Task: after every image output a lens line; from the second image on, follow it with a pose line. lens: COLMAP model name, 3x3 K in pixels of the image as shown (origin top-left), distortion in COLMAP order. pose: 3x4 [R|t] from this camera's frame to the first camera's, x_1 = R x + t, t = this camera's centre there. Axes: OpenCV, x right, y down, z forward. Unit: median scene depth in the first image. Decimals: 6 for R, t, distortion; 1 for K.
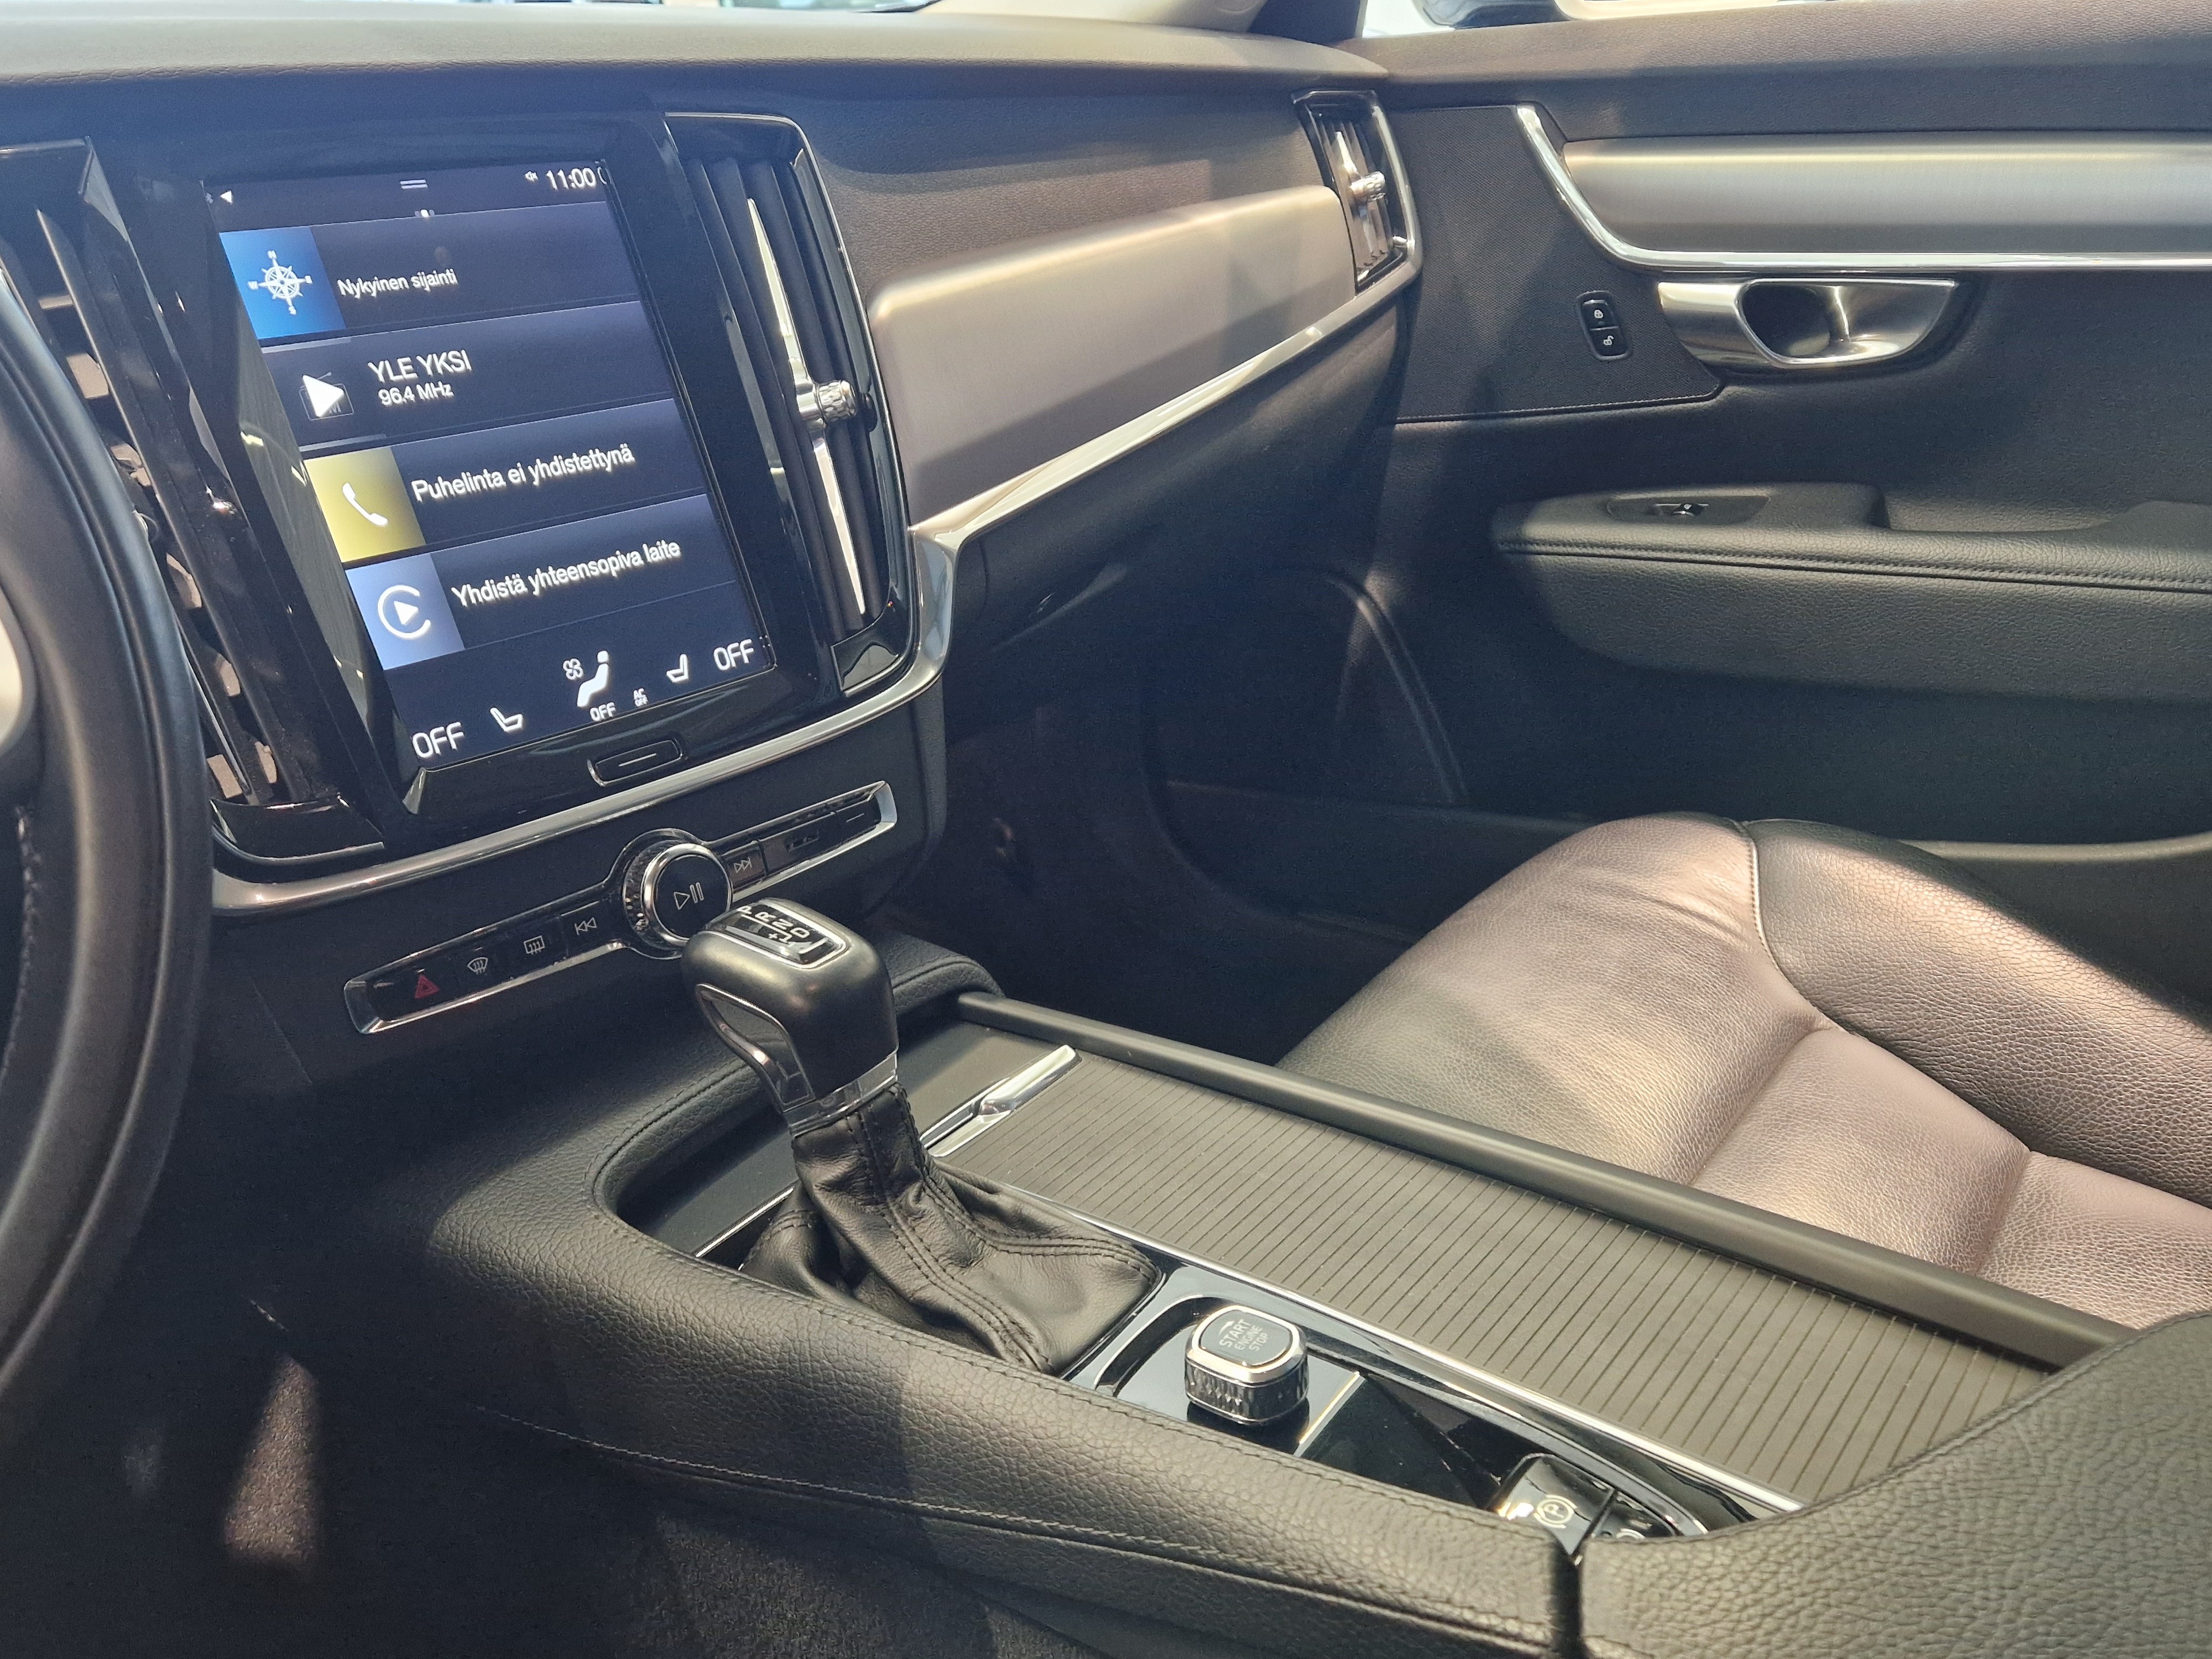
lens RADIAL K [[1825.6, 0, 1107.4], [0, 1825.6, 866.9], [0, 0, 1]] dist [0.113354, -0.169877]
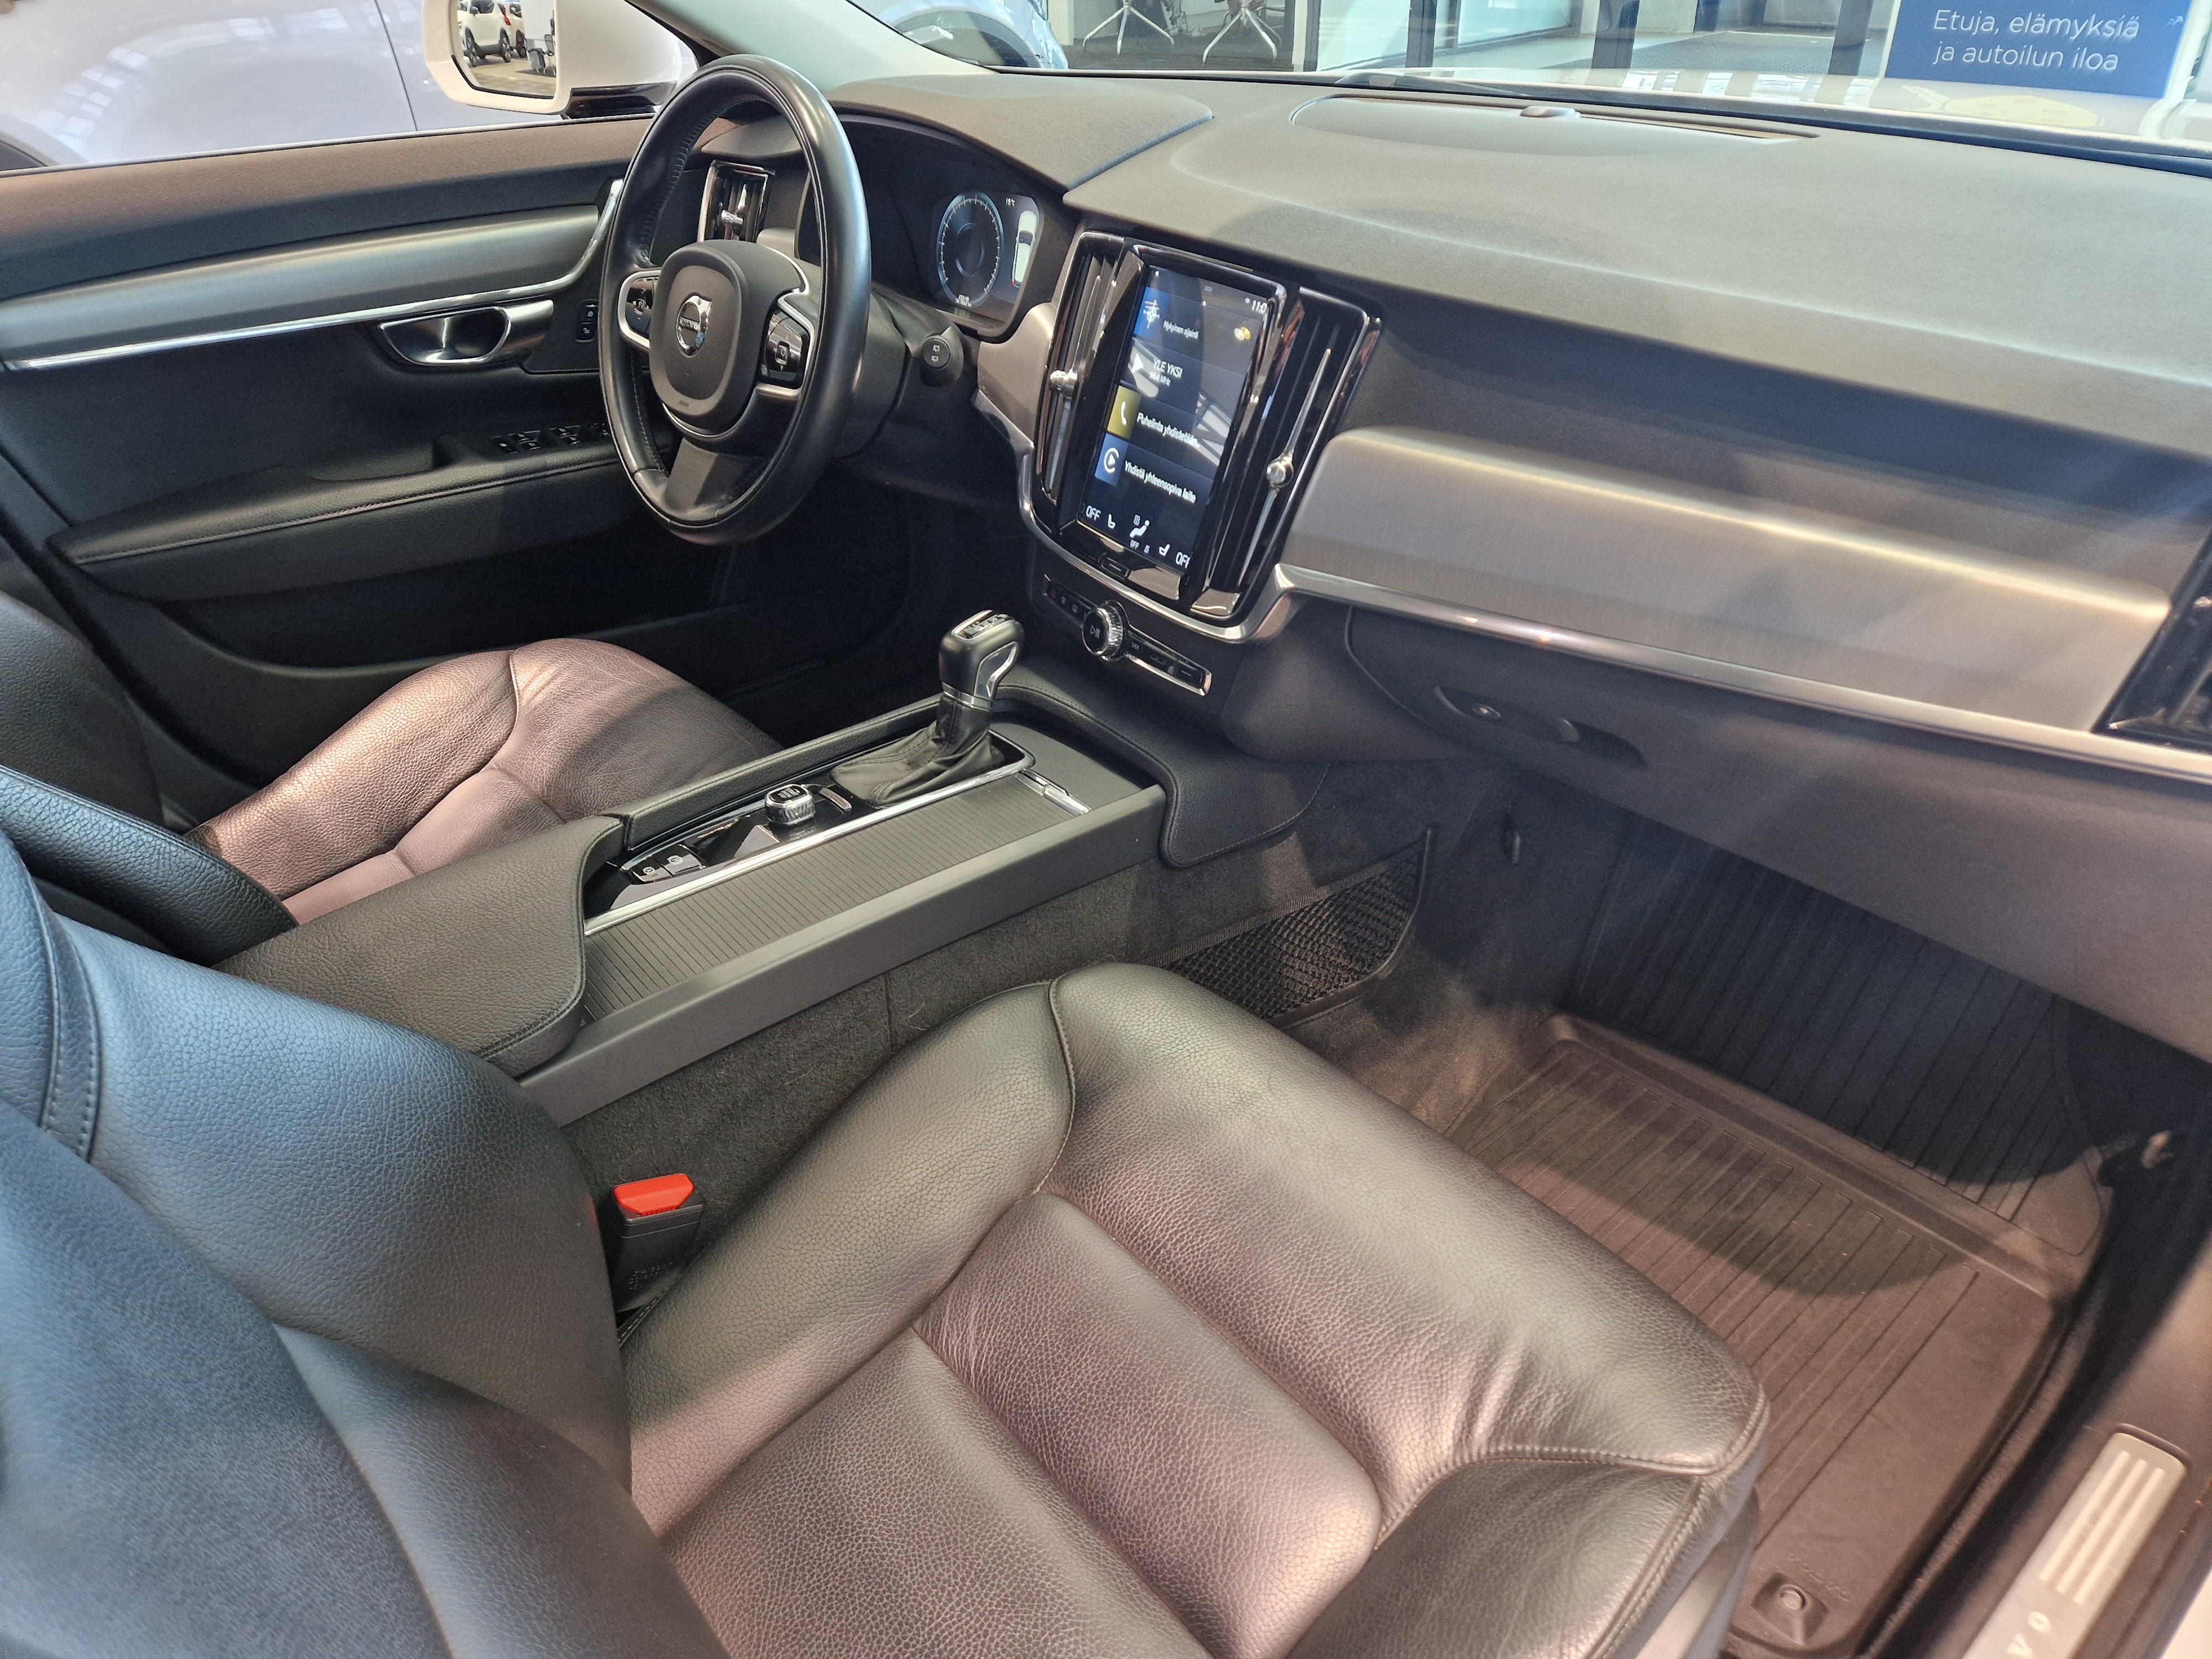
lens RADIAL K [[1475.7, 0, 1108.5], [0, 1475.7, 846.8], [0, 0, 1]] dist [0.077802, -0.066817]
pose [[-0.244782, 0.559585, -0.791800, 1.173380], [-0.357029, 0.707240, 0.610198, -0.795326], [0.901450, 0.432061, 0.026668, 0.985105]]
